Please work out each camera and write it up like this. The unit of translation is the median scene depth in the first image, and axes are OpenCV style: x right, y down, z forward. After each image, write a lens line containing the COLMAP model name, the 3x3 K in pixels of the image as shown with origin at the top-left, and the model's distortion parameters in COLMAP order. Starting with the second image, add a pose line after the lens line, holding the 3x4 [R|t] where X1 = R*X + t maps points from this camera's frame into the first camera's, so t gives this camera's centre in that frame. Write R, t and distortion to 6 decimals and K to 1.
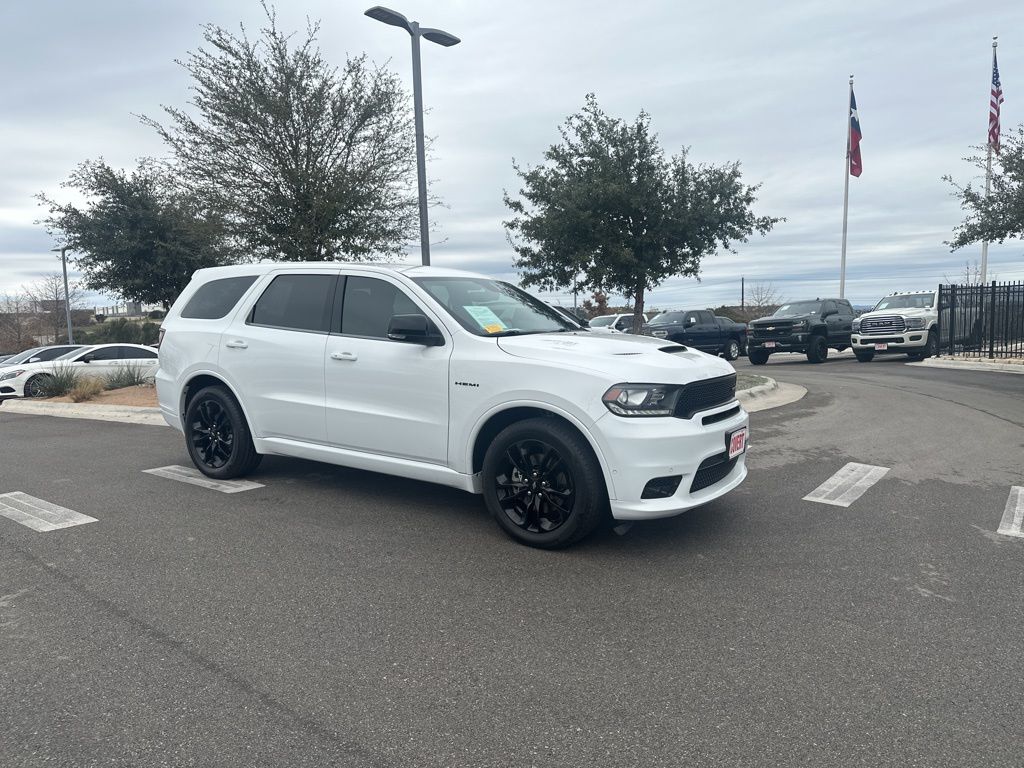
lens RADIAL K [[711.5, 0, 507.6], [0, 711.5, 388.6], [0, 0, 1]] dist [0.109330, -0.159017]
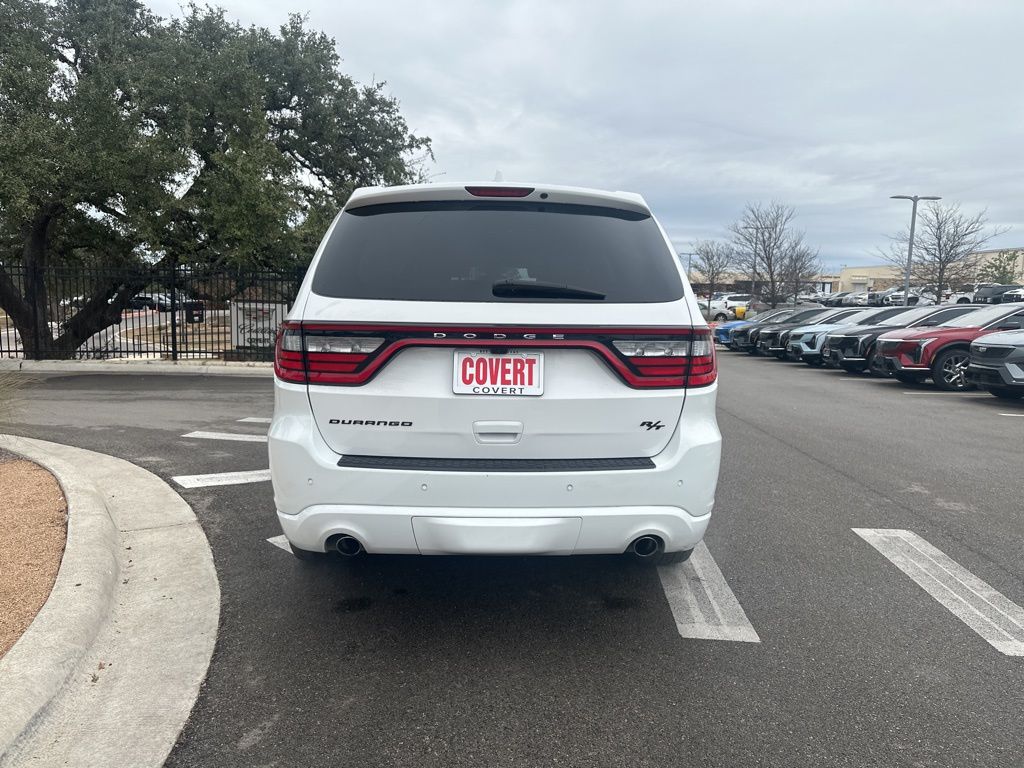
lens RADIAL K [[718.8, 0, 509.9], [0, 718.8, 370.0], [0, 0, 1]] dist [0.006579, -0.006356]
pose [[-0.575876, -0.083424, 0.813270, -0.416609], [0.068057, 0.986435, 0.149378, -0.071570], [-0.814700, 0.141372, -0.562386, 0.735244]]
